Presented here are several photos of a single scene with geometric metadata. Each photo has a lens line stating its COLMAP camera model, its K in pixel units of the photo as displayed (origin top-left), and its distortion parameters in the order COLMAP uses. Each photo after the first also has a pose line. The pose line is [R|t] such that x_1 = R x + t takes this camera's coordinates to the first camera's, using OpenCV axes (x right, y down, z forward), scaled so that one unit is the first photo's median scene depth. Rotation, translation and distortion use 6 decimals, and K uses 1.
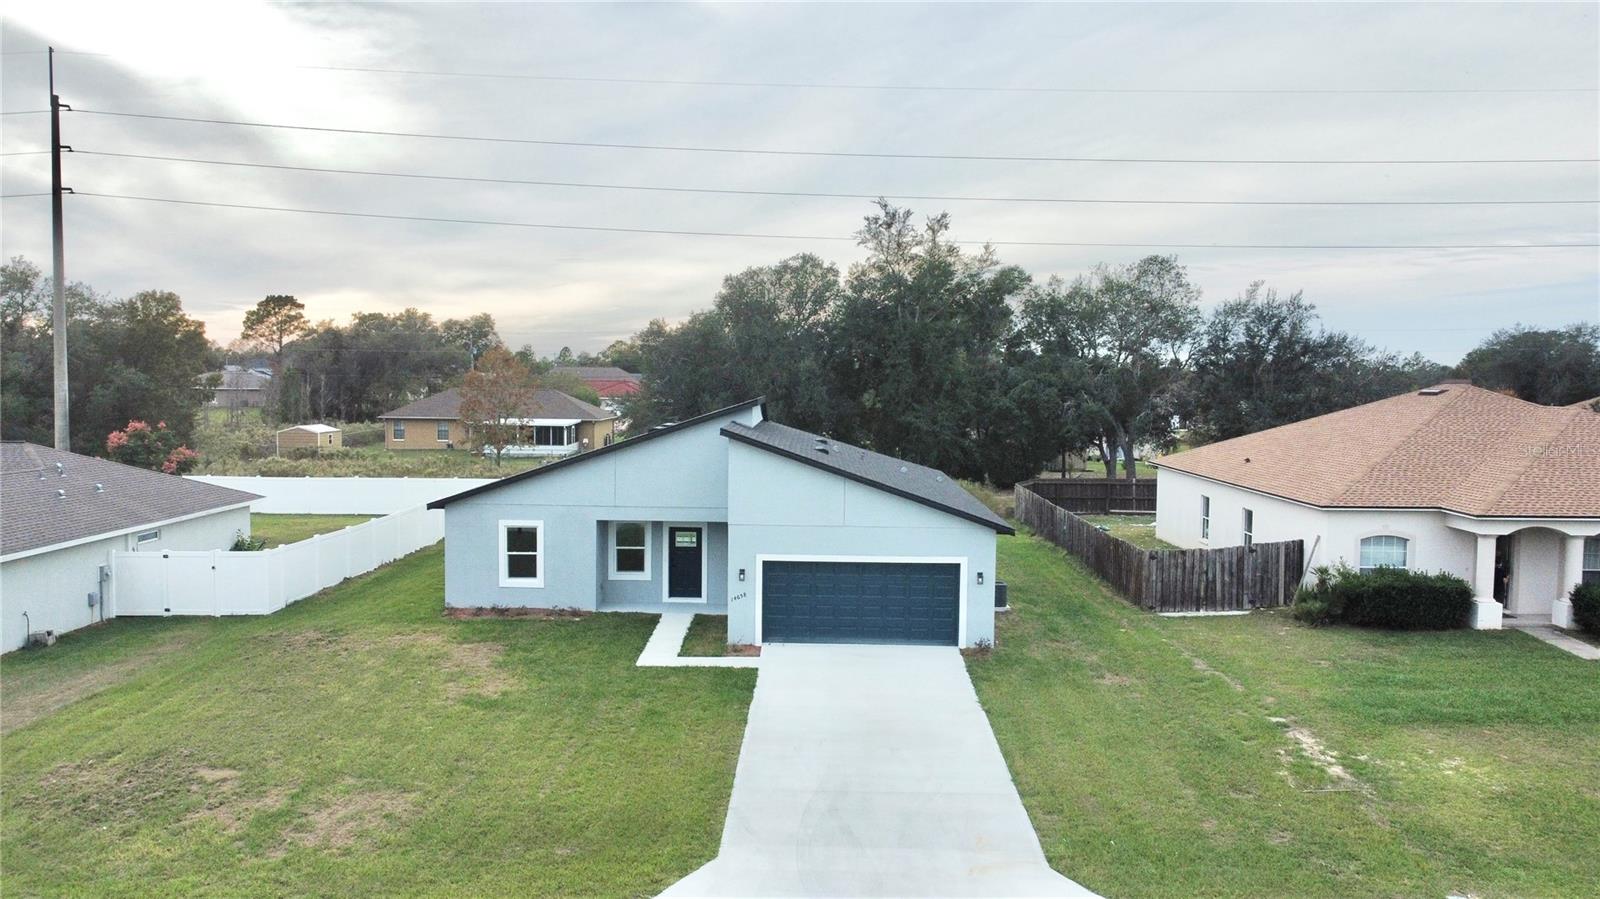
lens RADIAL K [[1208.4, 0, 795.5], [0, 1208.4, 447.9], [0, 0, 1]] dist [-0.002821, -0.001835]
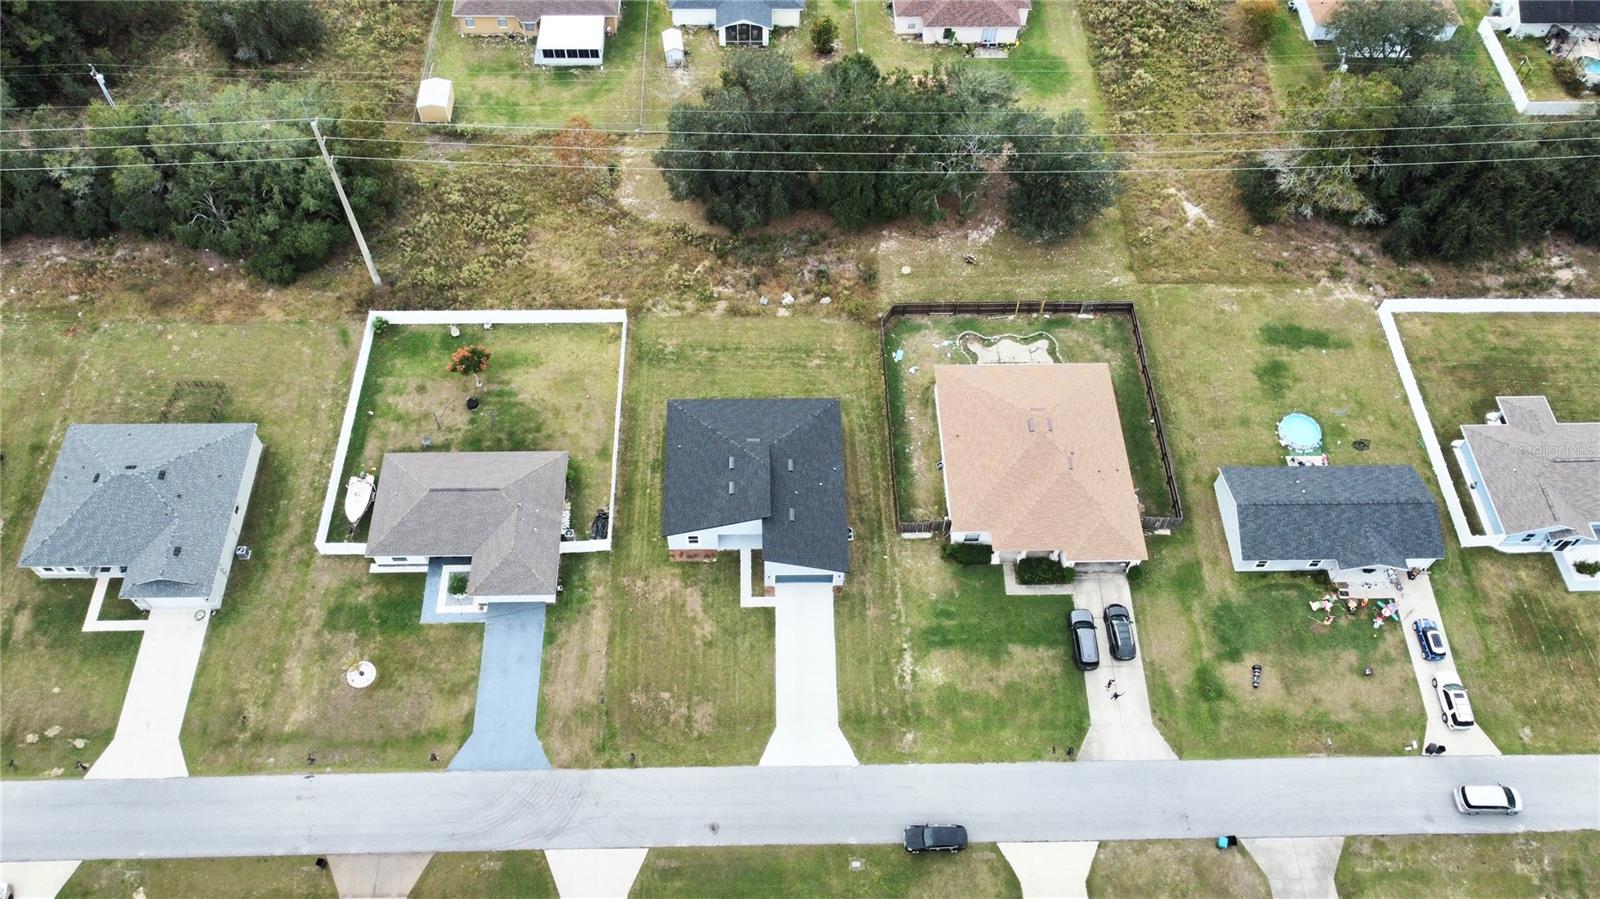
lens RADIAL K [[1208.4, 0, 786.2], [0, 1208.4, 447.7], [0, 0, 1]] dist [-0.002821, -0.001835]
pose [[0.999199, -0.032251, 0.023689, -0.057027], [0.000010, 0.592196, 0.805794, -2.503750], [-0.040016, -0.805148, 0.591722, -0.624470]]
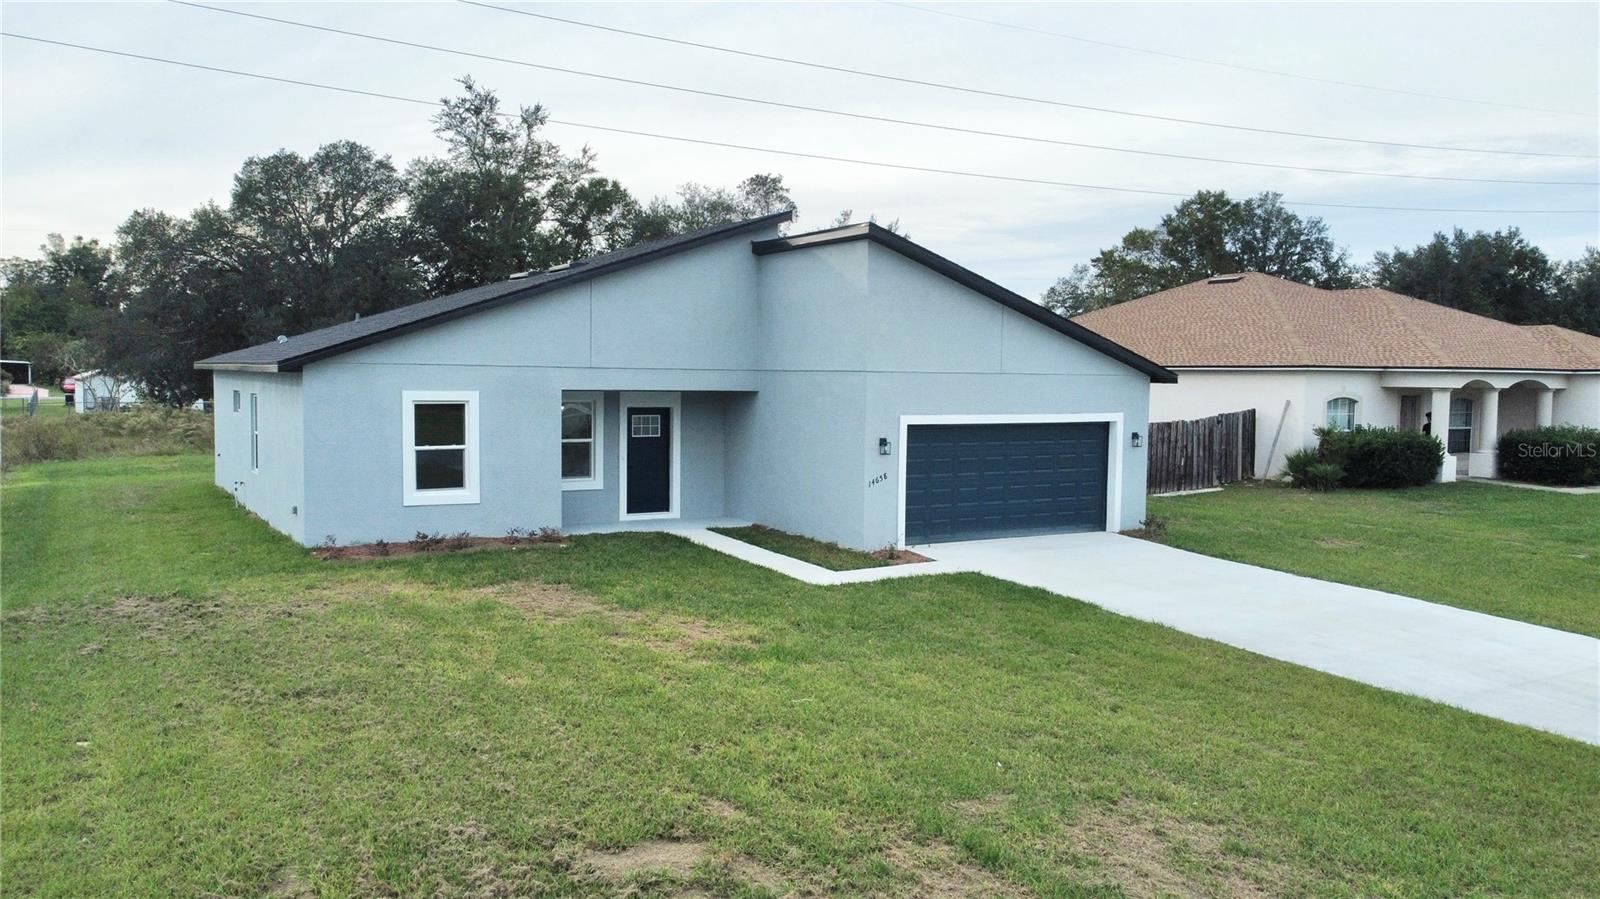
lens RADIAL K [[1208.4, 0, 794.2], [0, 1208.4, 454.8], [0, 0, 1]] dist [-0.002821, -0.001835]
pose [[0.847692, -0.036737, 0.529215, -0.393764], [0.030249, 0.999323, 0.020918, 0.083675], [-0.529625, -0.001723, 0.848230, 0.403516]]
